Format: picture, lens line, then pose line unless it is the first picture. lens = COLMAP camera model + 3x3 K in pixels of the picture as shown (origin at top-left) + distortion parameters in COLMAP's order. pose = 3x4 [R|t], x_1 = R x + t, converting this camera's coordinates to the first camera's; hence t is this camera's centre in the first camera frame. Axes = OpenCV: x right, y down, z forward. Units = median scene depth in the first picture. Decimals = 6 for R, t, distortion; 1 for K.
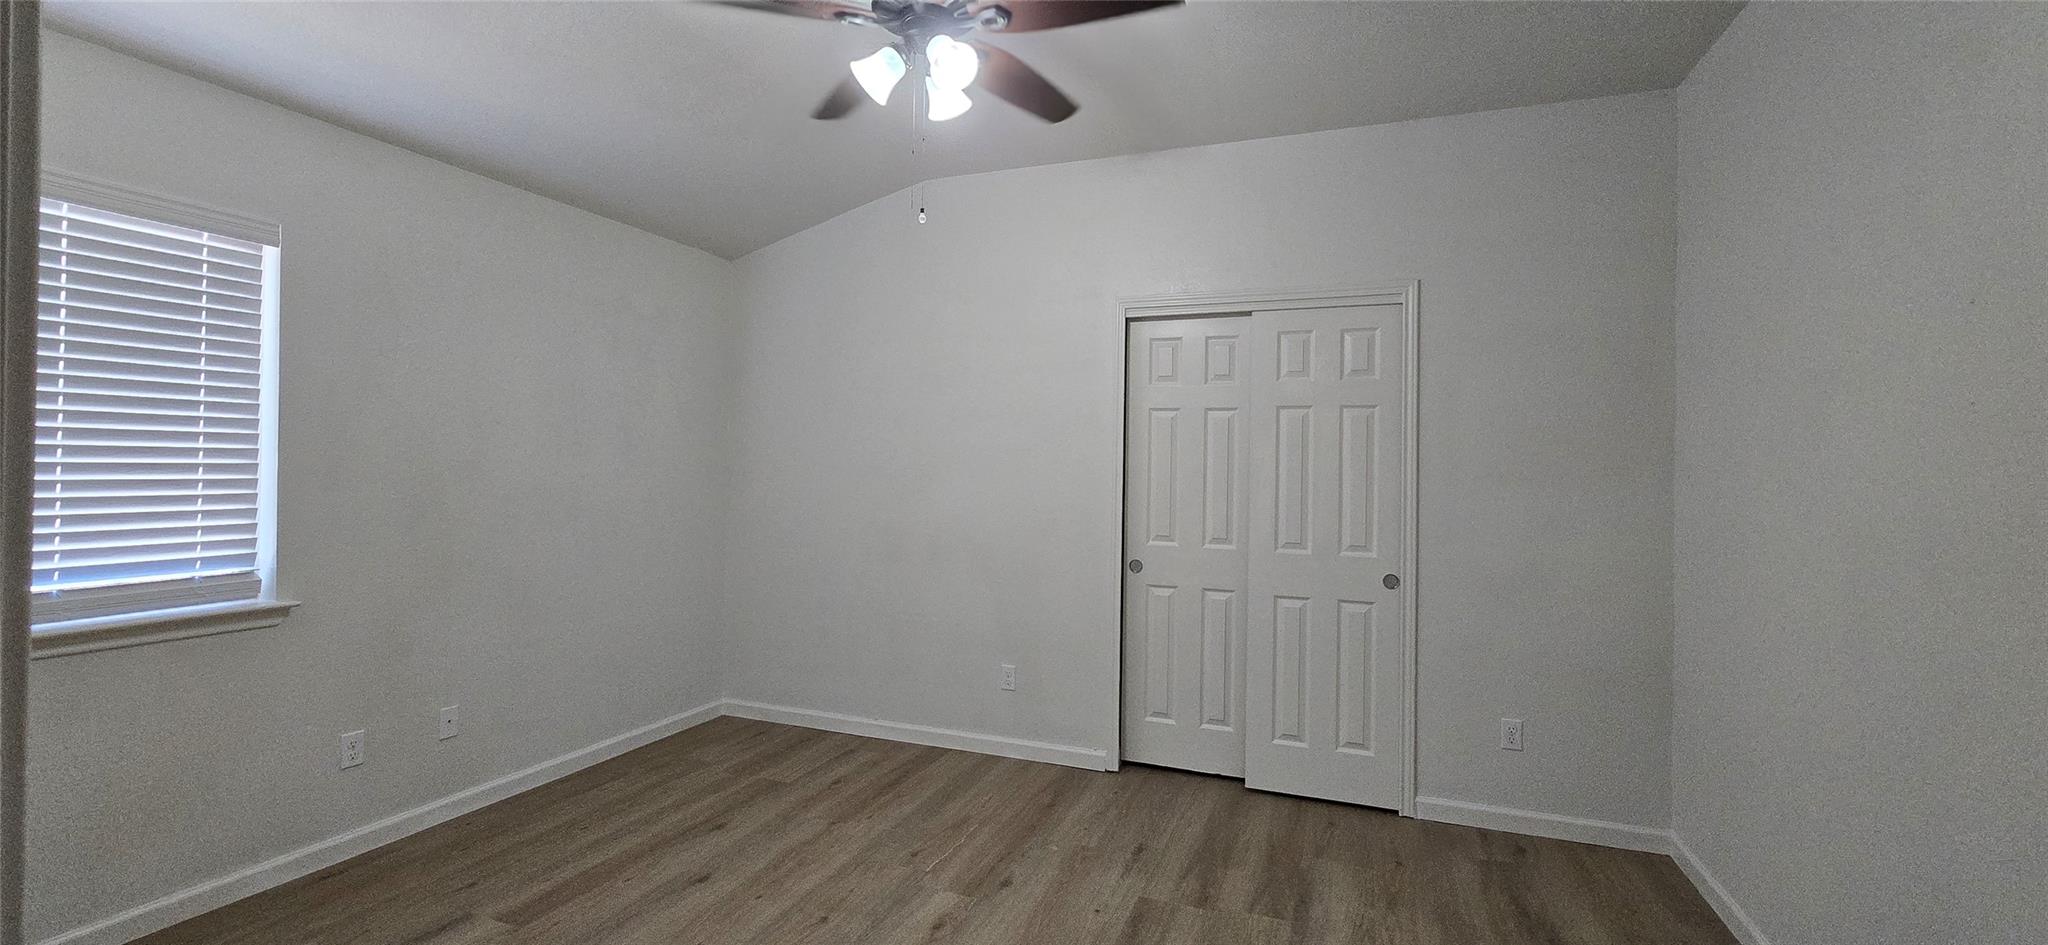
lens RADIAL K [[839.0, 0, 1036.2], [0, 839.0, 466.9], [0, 0, 1]] dist [0.000284, -0.000895]
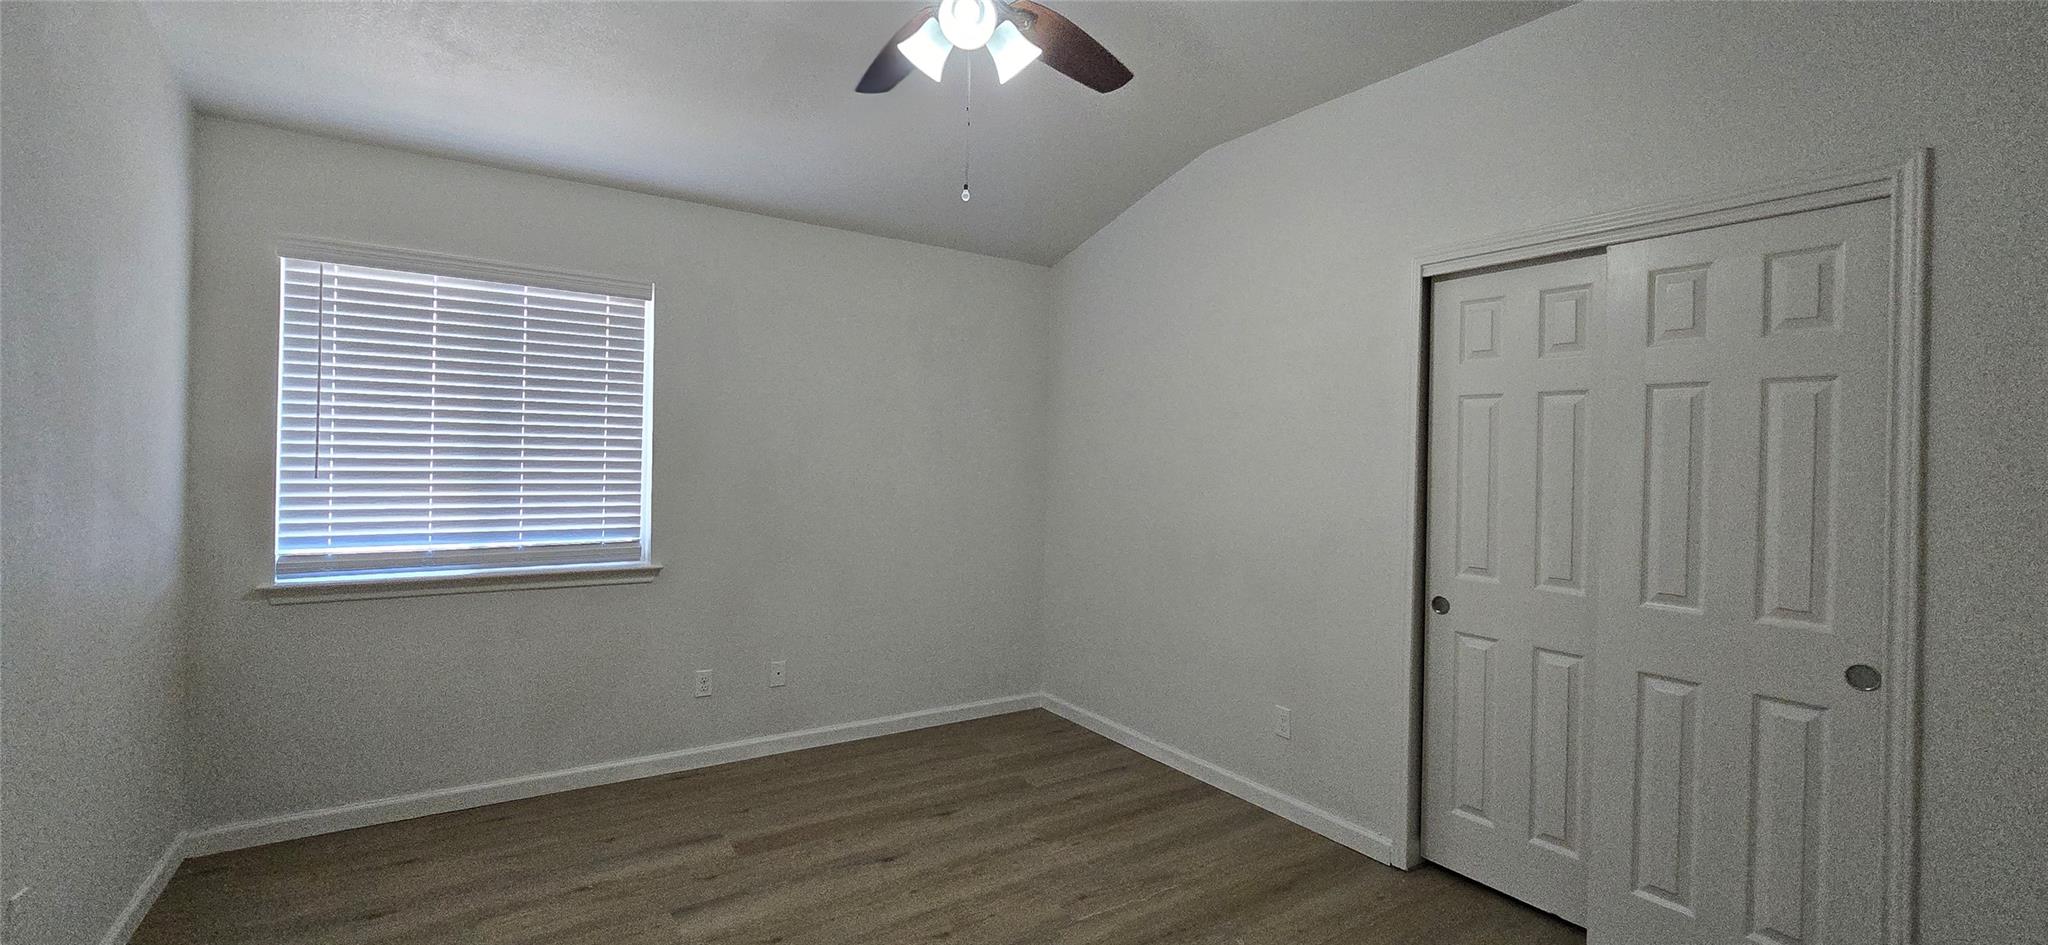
lens RADIAL K [[839.0, 0, 1024.6], [0, 839.0, 464.8], [0, 0, 1]] dist [0.000284, -0.000895]
pose [[0.818722, 0.008443, -0.574128, 0.274518], [-0.010995, 0.999939, -0.000975, -0.003389], [0.574085, 0.007111, 0.818765, 0.187107]]
